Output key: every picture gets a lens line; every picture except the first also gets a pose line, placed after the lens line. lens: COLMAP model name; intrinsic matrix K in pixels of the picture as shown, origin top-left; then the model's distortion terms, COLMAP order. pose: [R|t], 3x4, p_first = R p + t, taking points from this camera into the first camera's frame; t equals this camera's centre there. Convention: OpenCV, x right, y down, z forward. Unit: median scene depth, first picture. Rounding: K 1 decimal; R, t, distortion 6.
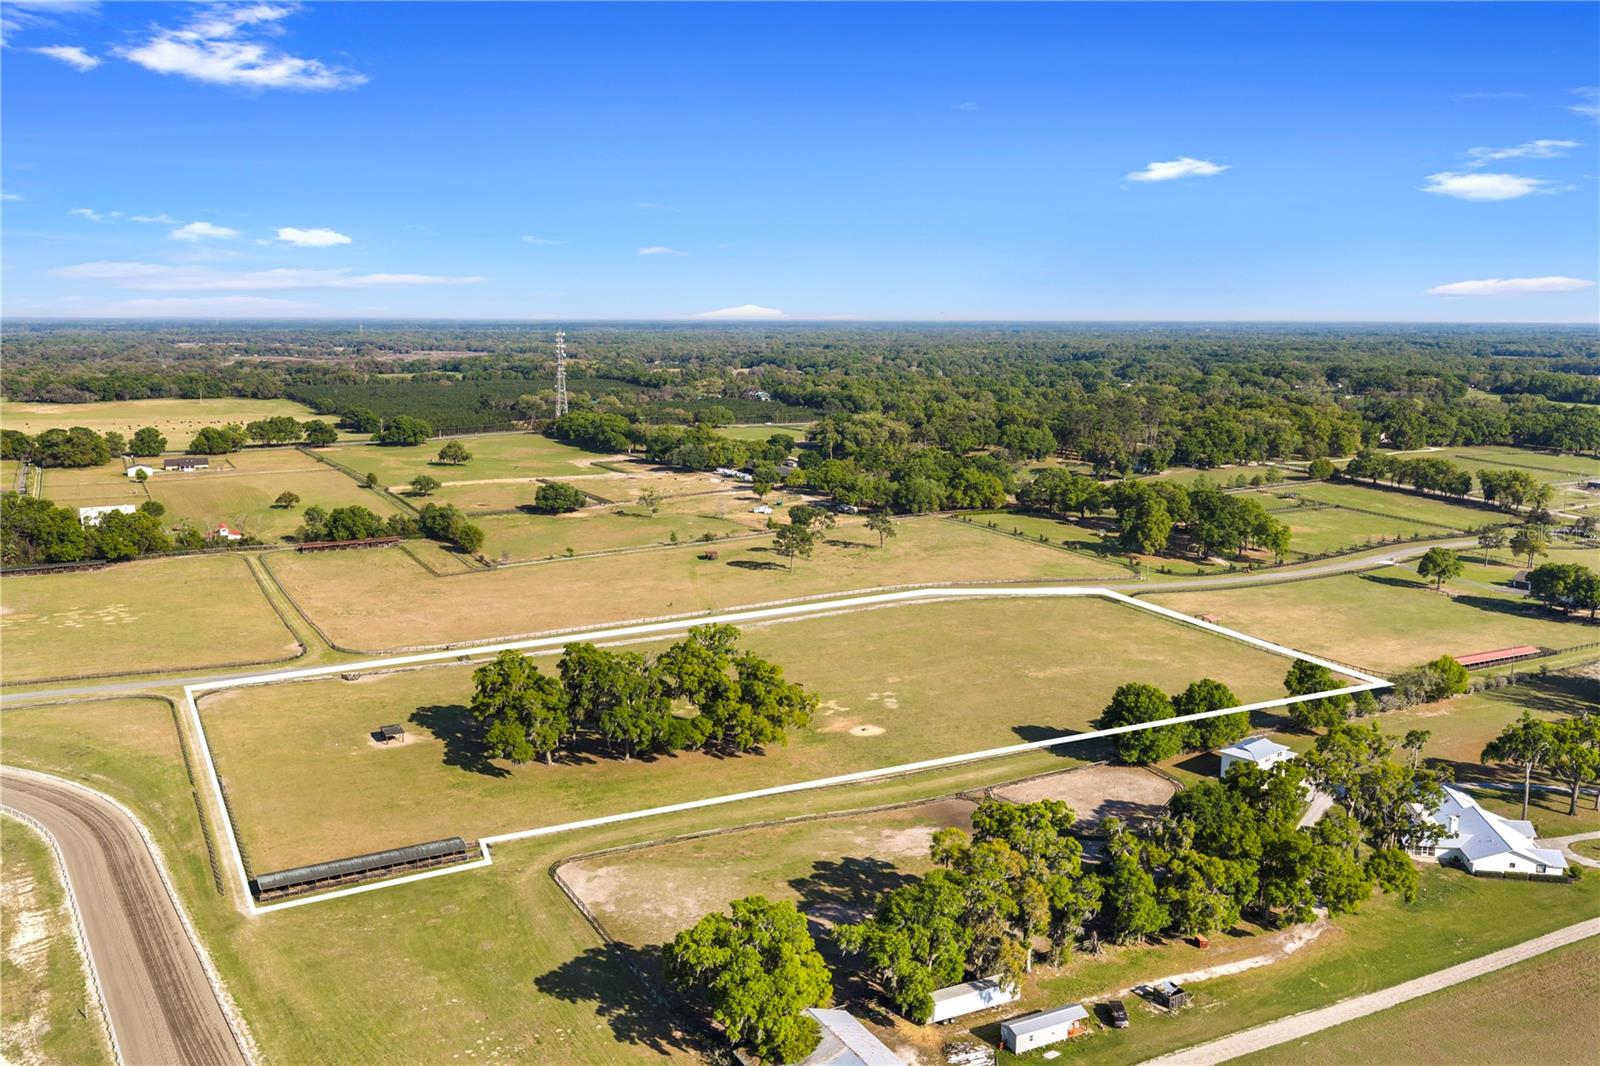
lens RADIAL K [[1327.2, 0, 800.0], [0, 1327.2, 533.0], [0, 0, 1]] dist [0.013330, -0.015127]
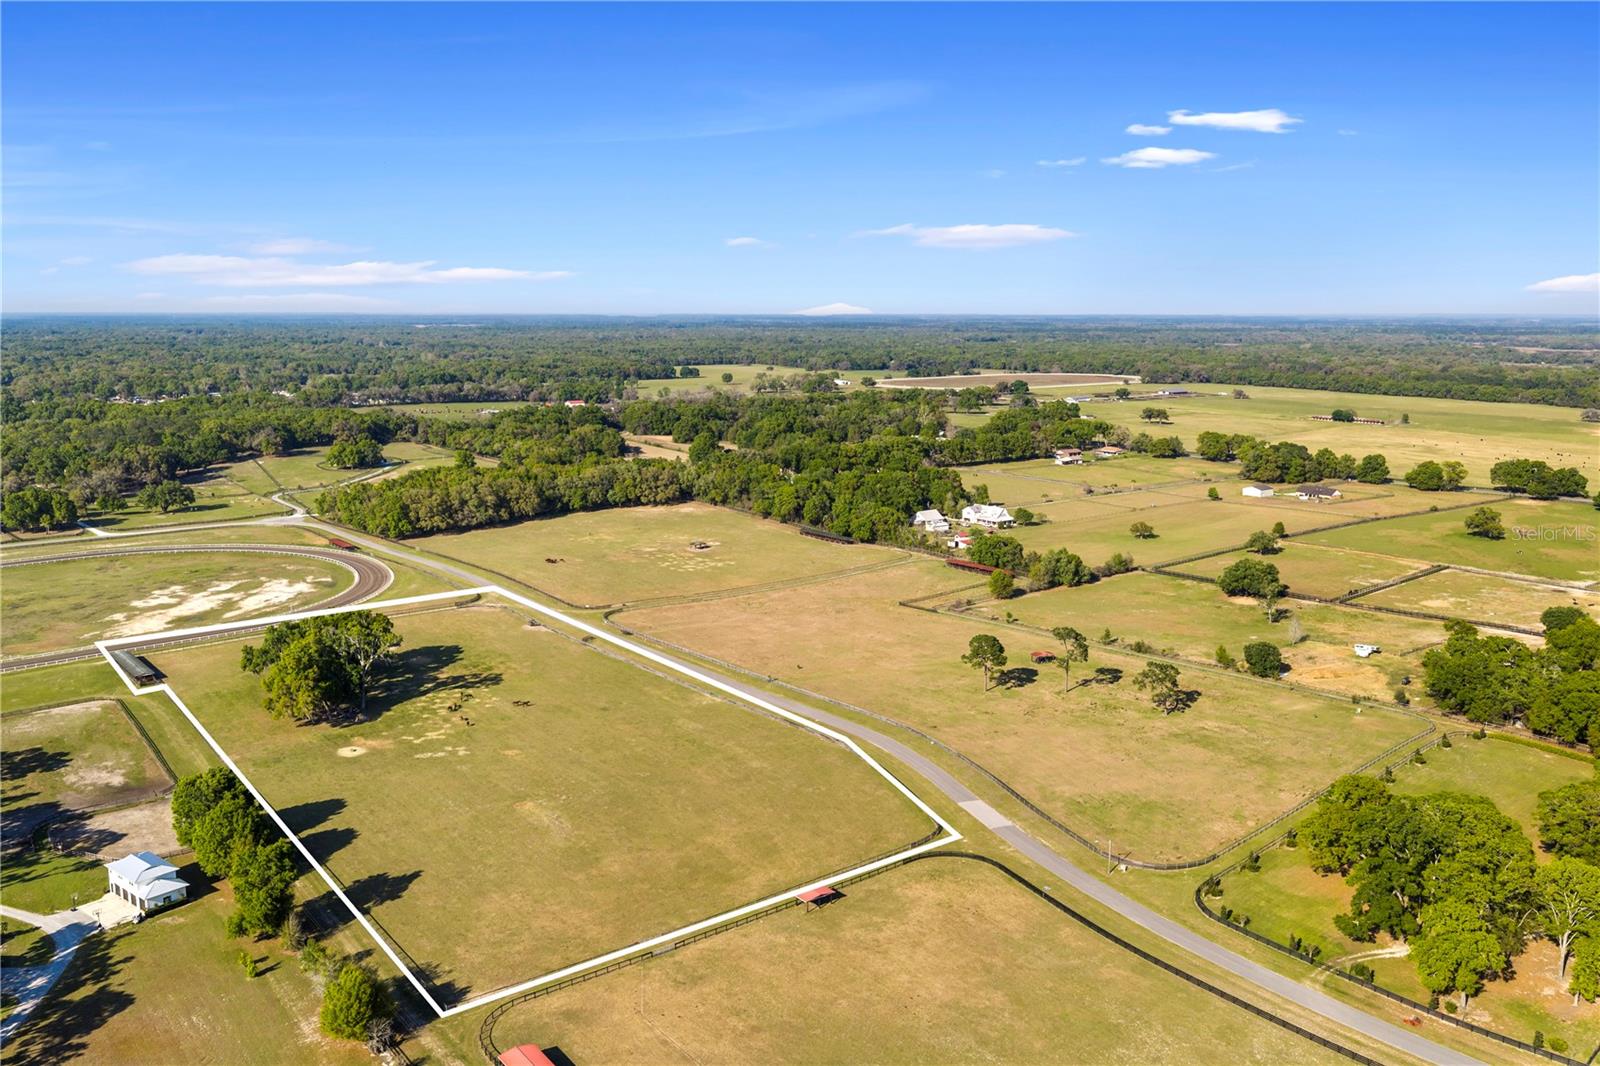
lens RADIAL K [[1327.2, 0, 800.0], [0, 1327.2, 533.0], [0, 0, 1]] dist [0.013330, -0.015127]
pose [[0.146924, 0.162898, -0.975642, 1.182528], [-0.158914, 0.977421, 0.139264, -0.251883], [0.976299, 0.134582, 0.169493, 1.157129]]
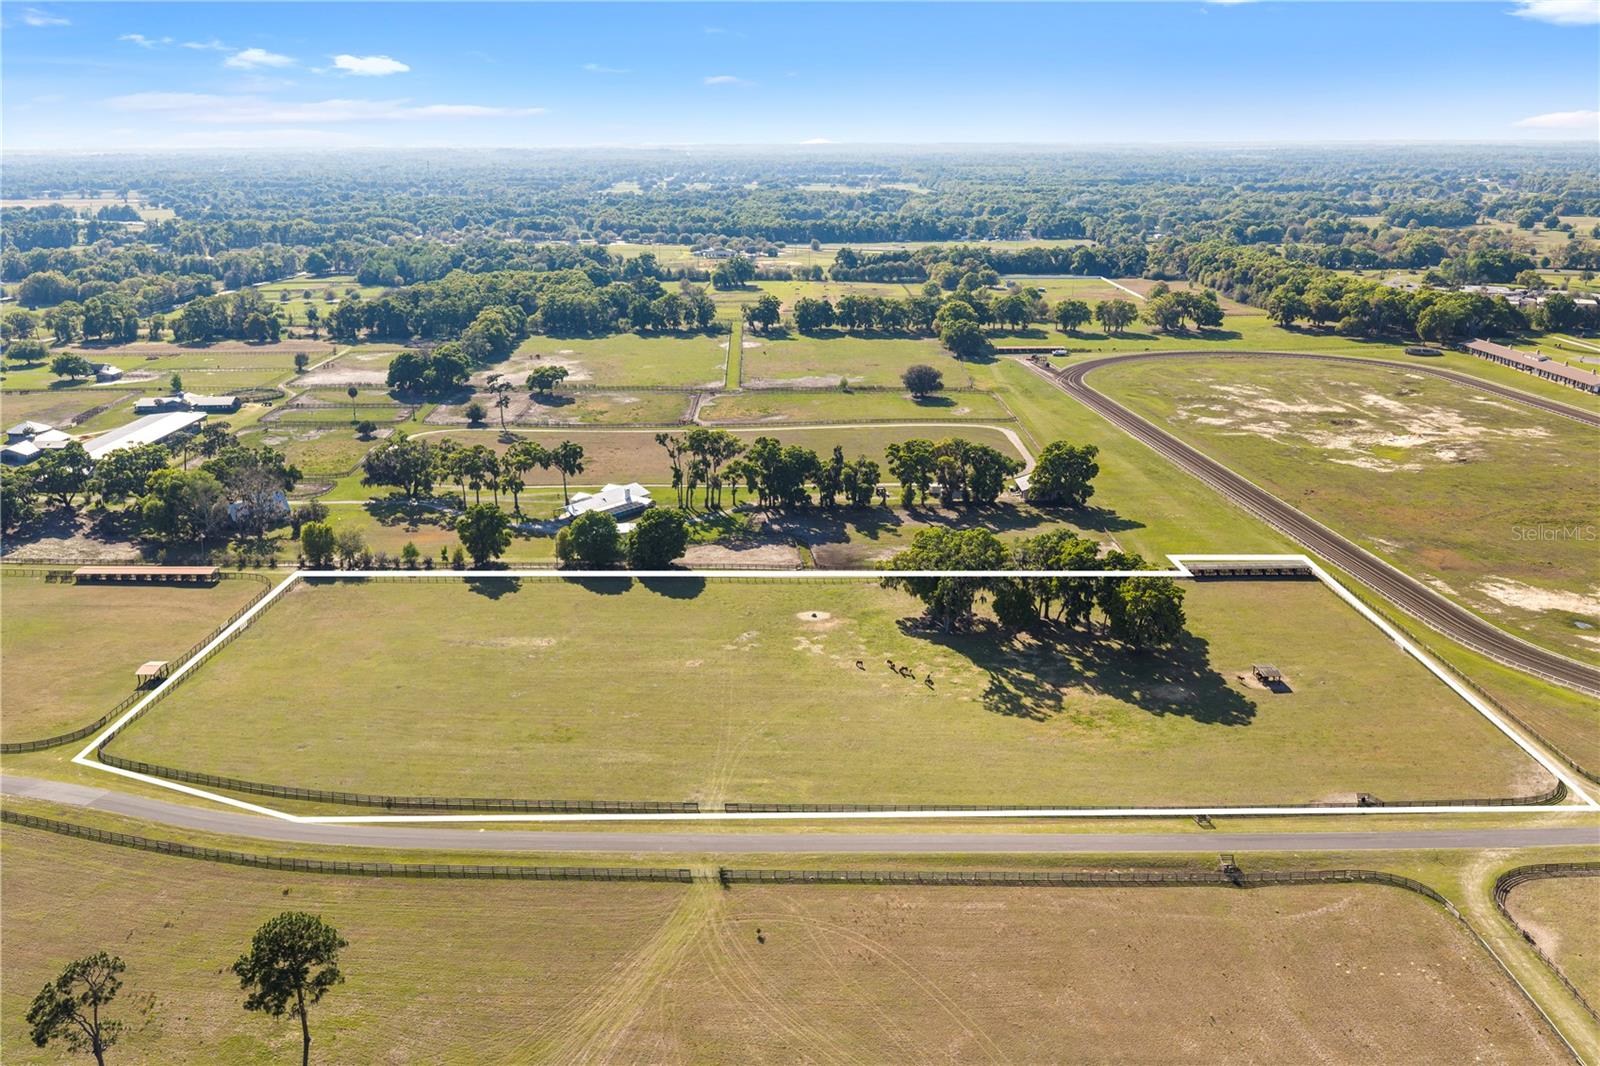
lens RADIAL K [[1327.2, 0, 800.0], [0, 1327.2, 533.0], [0, 0, 1]] dist [0.013330, -0.015127]
pose [[-0.878874, -0.136981, 0.456965, -0.426063], [0.077544, 0.904129, 0.420163, -0.366969], [-0.470710, 0.404705, -0.783994, 1.827369]]
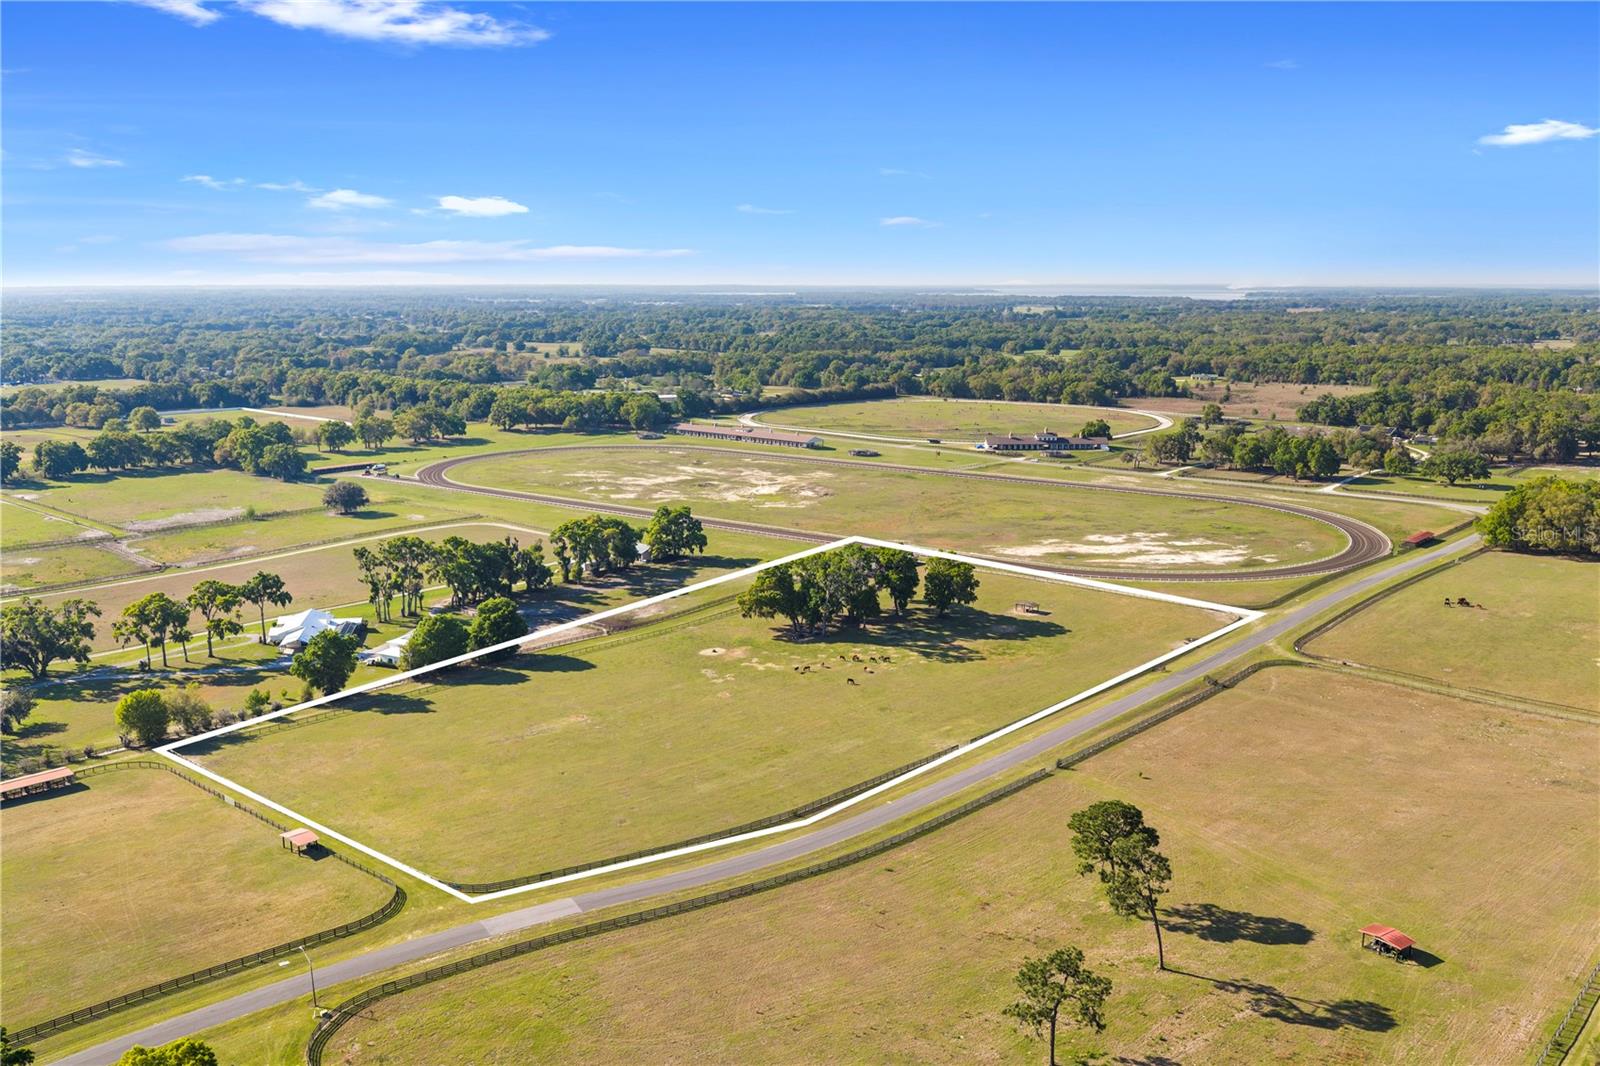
lens RADIAL K [[1327.2, 0, 800.0], [0, 1327.2, 533.0], [0, 0, 1]] dist [0.013330, -0.015127]
pose [[-0.942923, 0.060276, -0.327511, 0.371301], [-0.055717, 0.941063, 0.333610, -0.373201], [0.328317, 0.332817, -0.883992, 2.086332]]
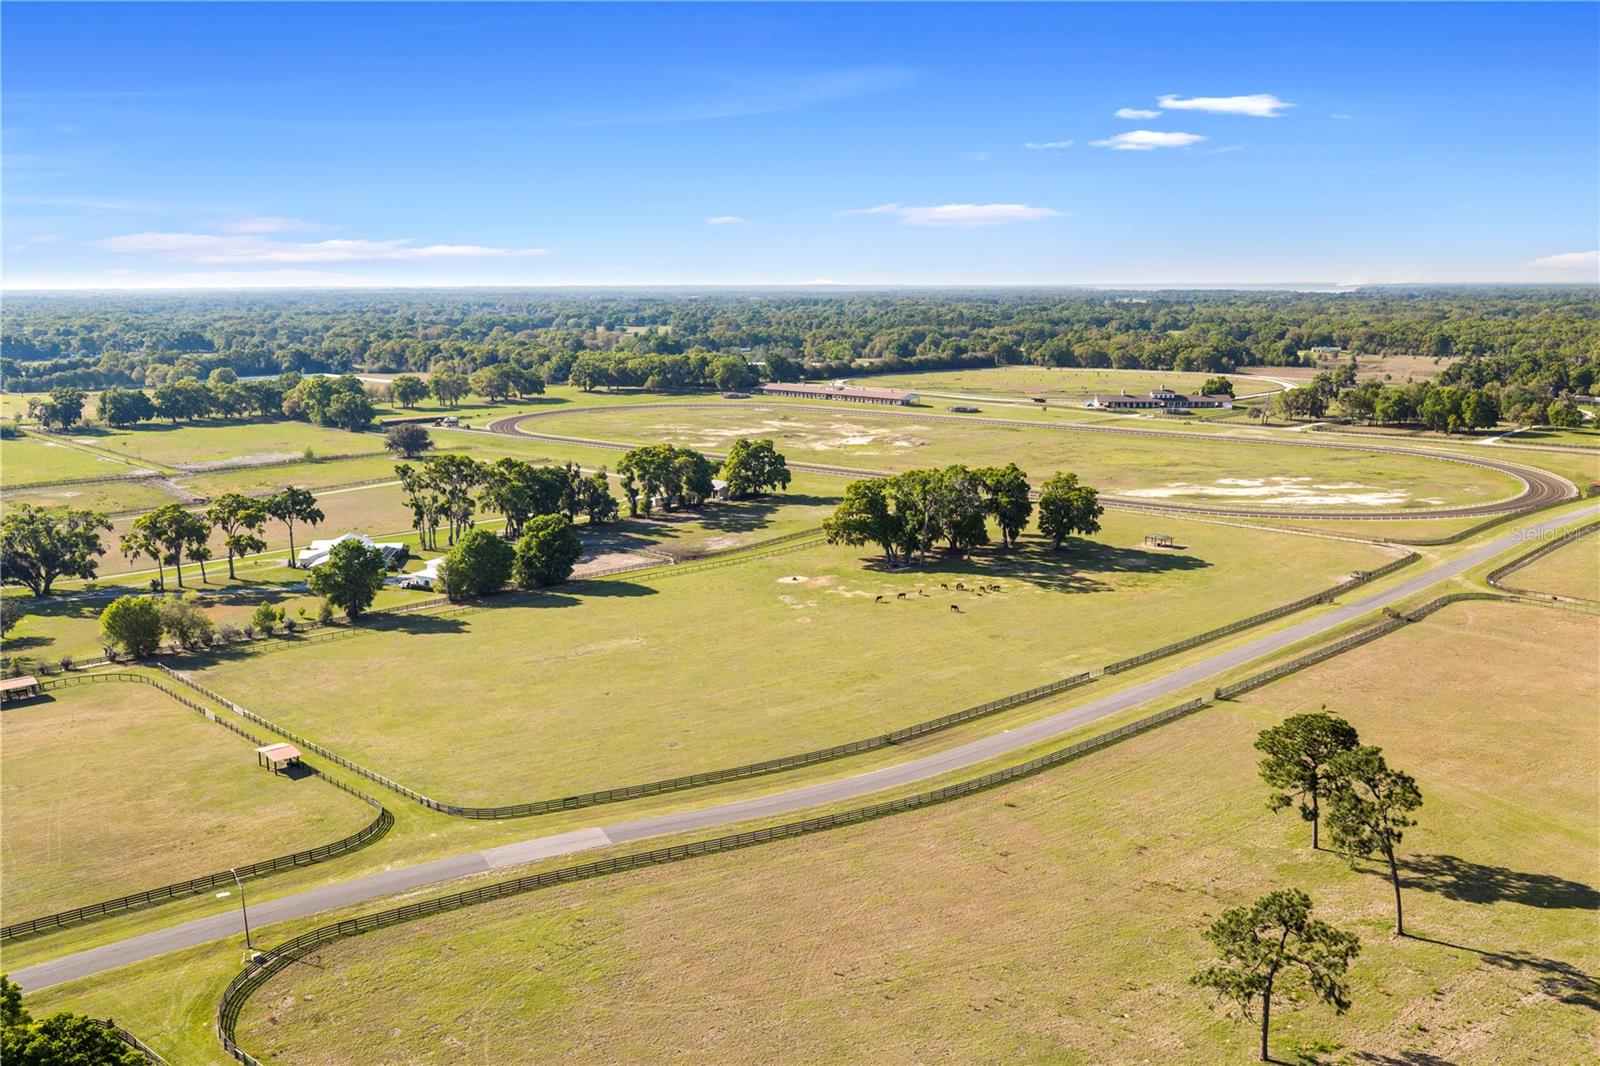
lens RADIAL K [[1327.2, 0, 800.0], [0, 1327.2, 533.0], [0, 0, 1]] dist [0.013330, -0.015127]
pose [[-0.963817, 0.051381, -0.261566, 0.322498], [-0.040903, 0.941119, 0.335591, -0.246872], [0.263408, 0.334147, -0.904965, 1.961177]]
